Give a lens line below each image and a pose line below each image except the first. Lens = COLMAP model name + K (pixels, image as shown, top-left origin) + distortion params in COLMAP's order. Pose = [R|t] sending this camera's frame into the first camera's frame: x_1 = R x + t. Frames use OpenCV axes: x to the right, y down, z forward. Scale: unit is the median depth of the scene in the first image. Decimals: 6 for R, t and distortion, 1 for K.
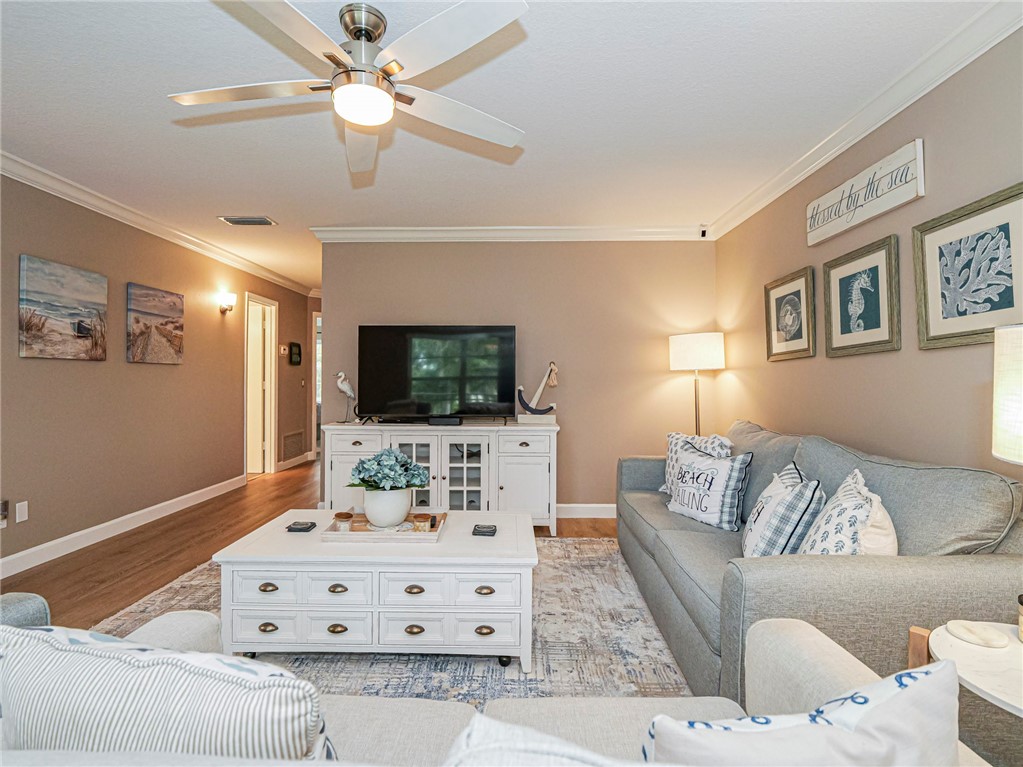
lens RADIAL K [[505.8, 0, 506.2], [0, 505.8, 379.1], [0, 0, 1]] dist [-0.014073, 0.001886]
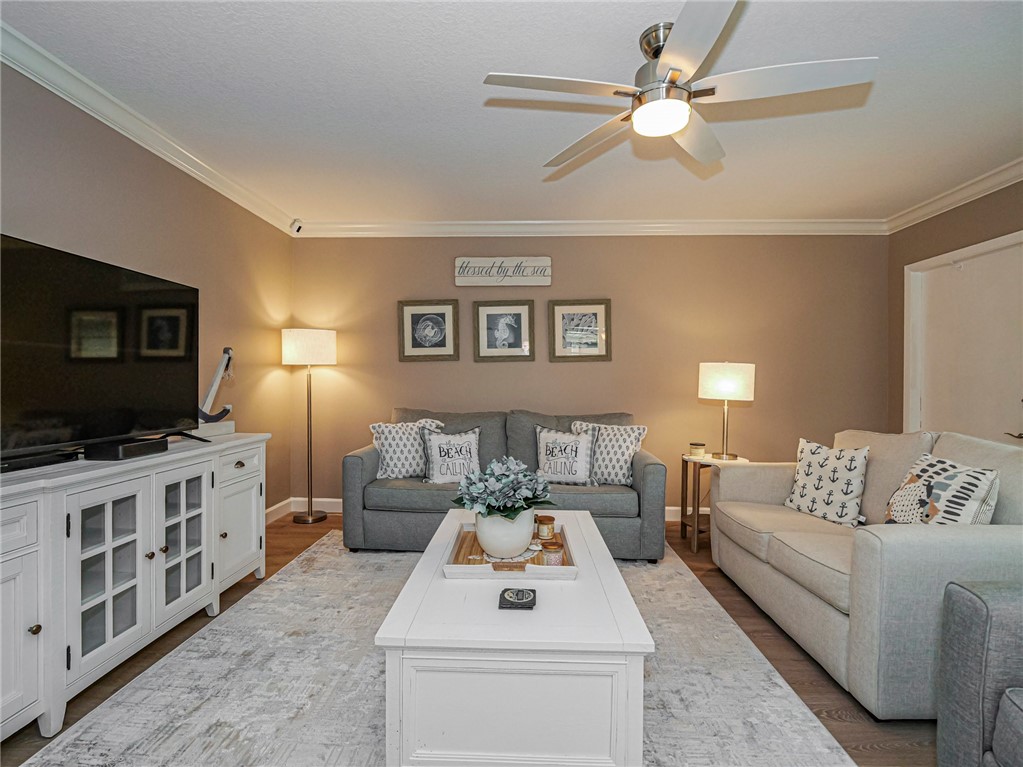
lens RADIAL K [[493.5, 0, 506.7], [0, 493.5, 381.2], [0, 0, 1]] dist [-0.005940, -0.000526]
pose [[0.025022, -0.002088, 0.999685, -0.692231], [-0.008862, 0.999958, 0.002311, 0.009983], [-0.999648, -0.008917, 0.025002, 0.666216]]
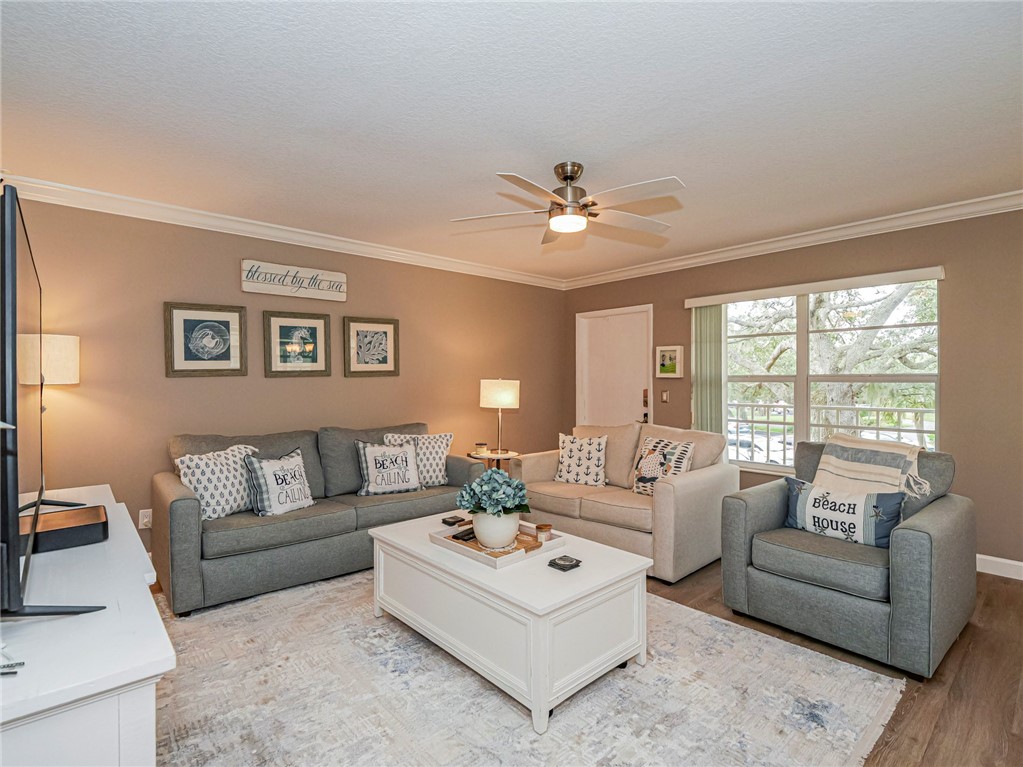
lens RADIAL K [[505.8, 0, 506.2], [0, 505.8, 379.1], [0, 0, 1]] dist [-0.014073, 0.001886]
pose [[-0.675317, 0.002006, 0.737525, -0.674536], [0.000449, 0.999997, -0.002308, -0.026469], [-0.737527, -0.001227, -0.675316, 1.130978]]
